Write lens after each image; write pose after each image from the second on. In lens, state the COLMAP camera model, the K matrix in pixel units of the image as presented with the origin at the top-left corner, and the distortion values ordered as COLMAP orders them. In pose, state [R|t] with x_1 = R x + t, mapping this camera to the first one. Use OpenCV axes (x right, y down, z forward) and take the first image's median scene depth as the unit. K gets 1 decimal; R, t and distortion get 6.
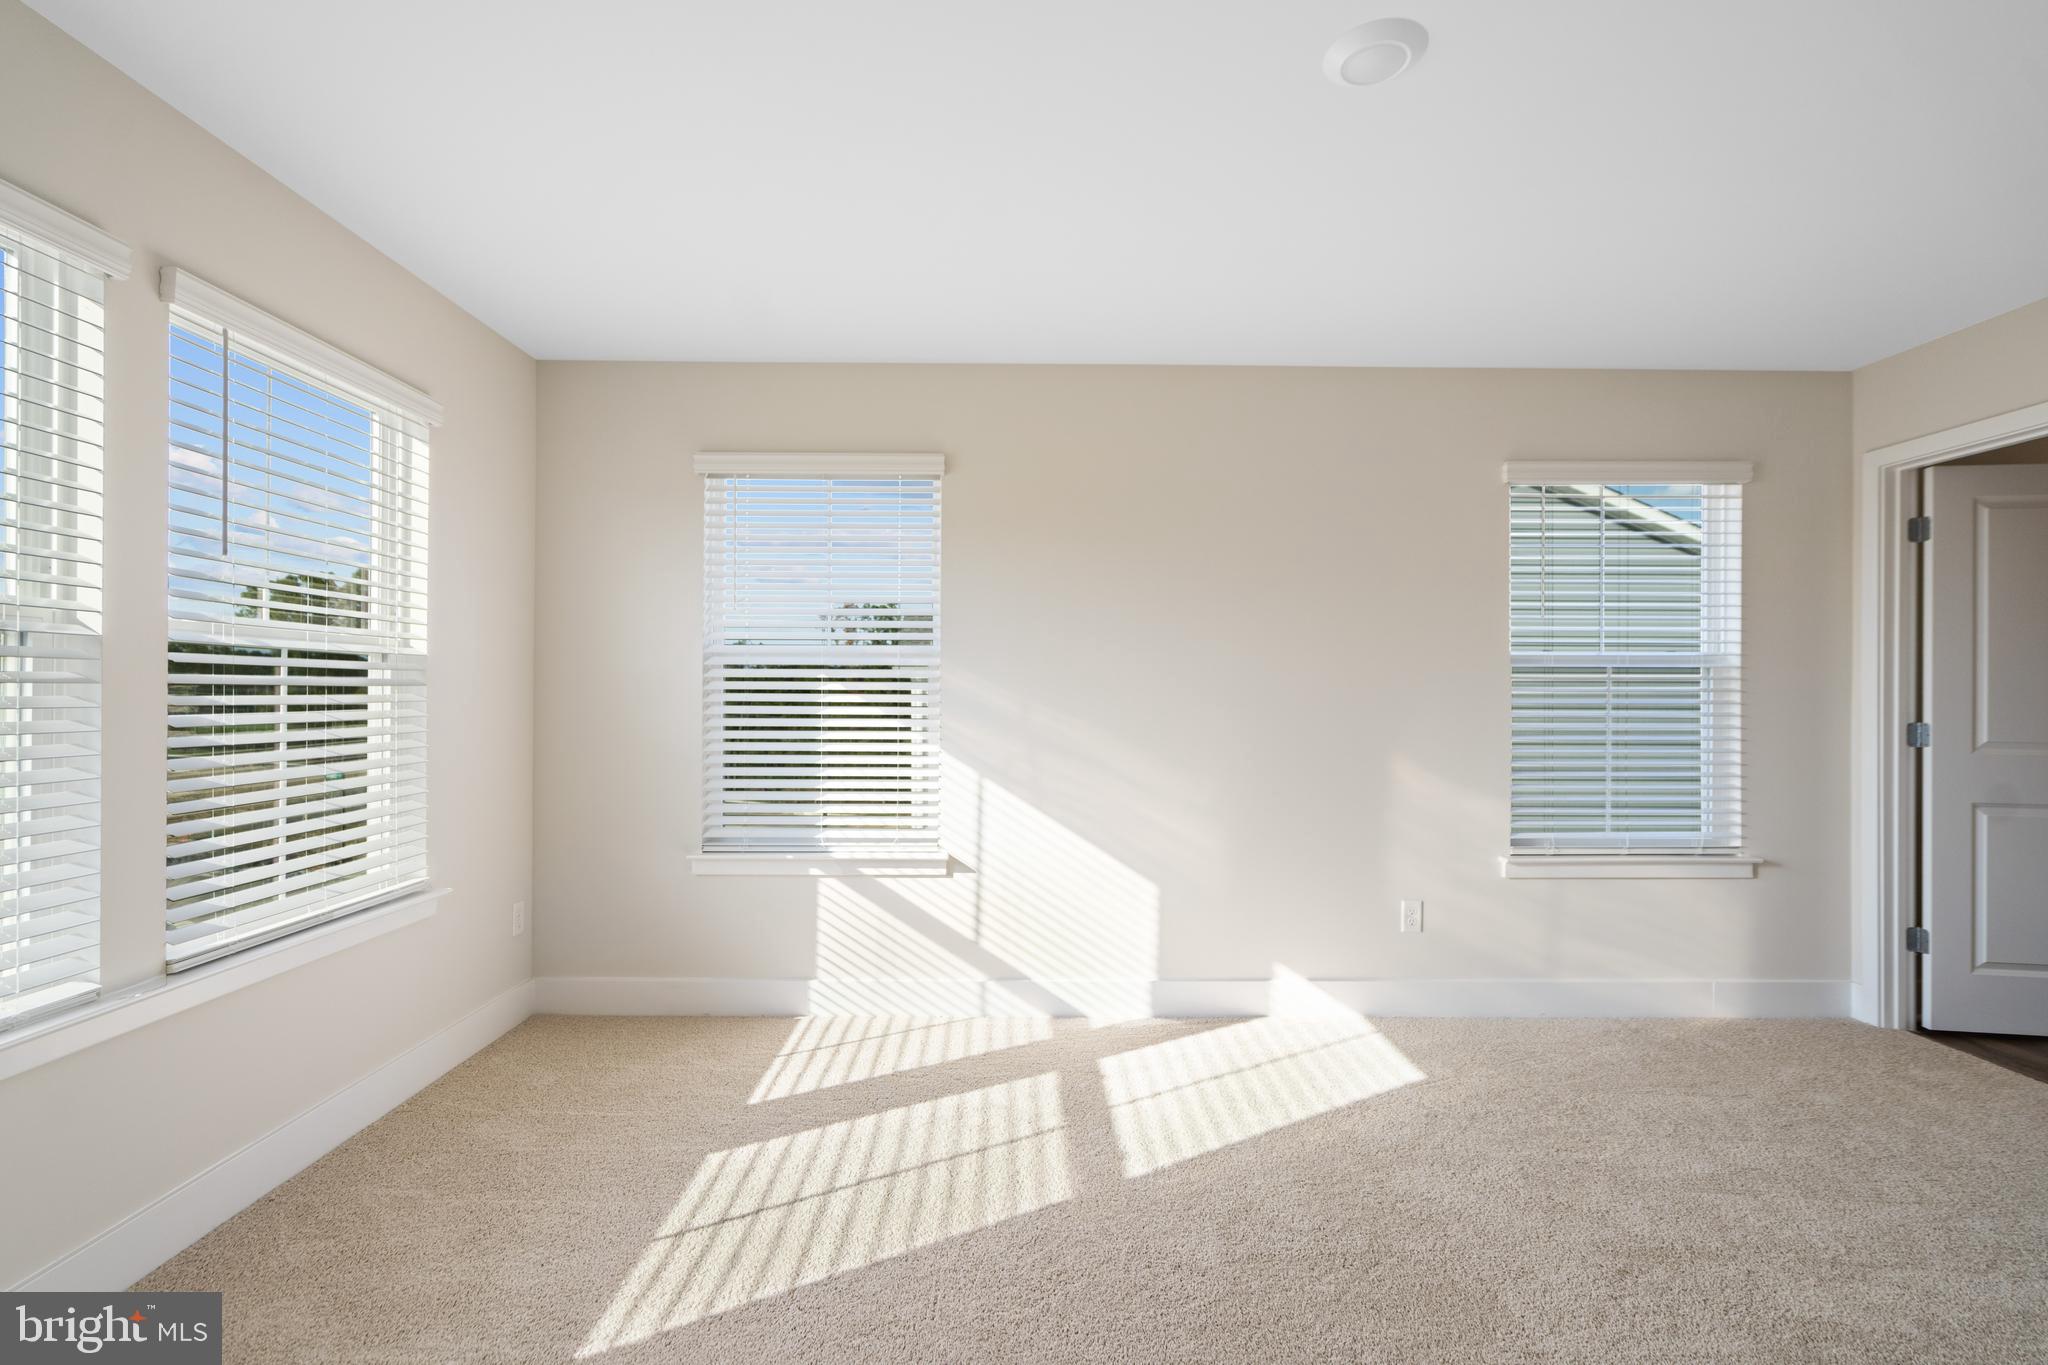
lens RADIAL K [[940.3, 0, 1041.7], [0, 940.3, 692.8], [0, 0, 1]] dist [0.004443, -0.001076]
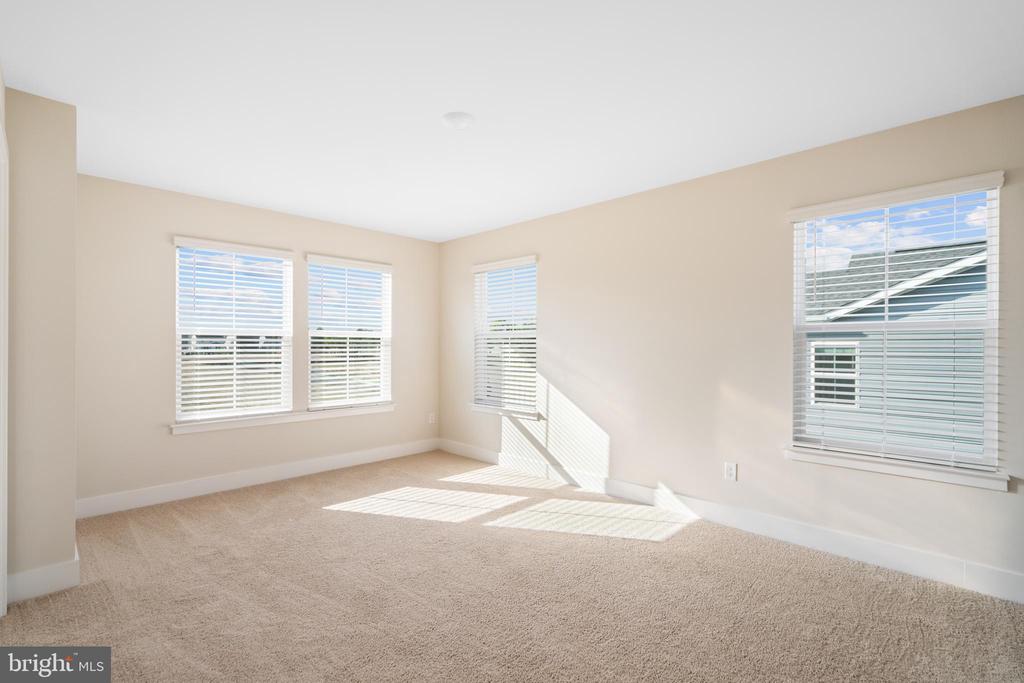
lens RADIAL K [[470.1, 0, 519.5], [0, 470.1, 348.1], [0, 0, 1]] dist [0.004443, -0.001076]
pose [[0.707347, 0.000555, -0.706867, 0.767032], [0.000158, 1.000000, 0.000944, -0.001937], [0.706867, -0.000779, 0.707346, 0.068935]]
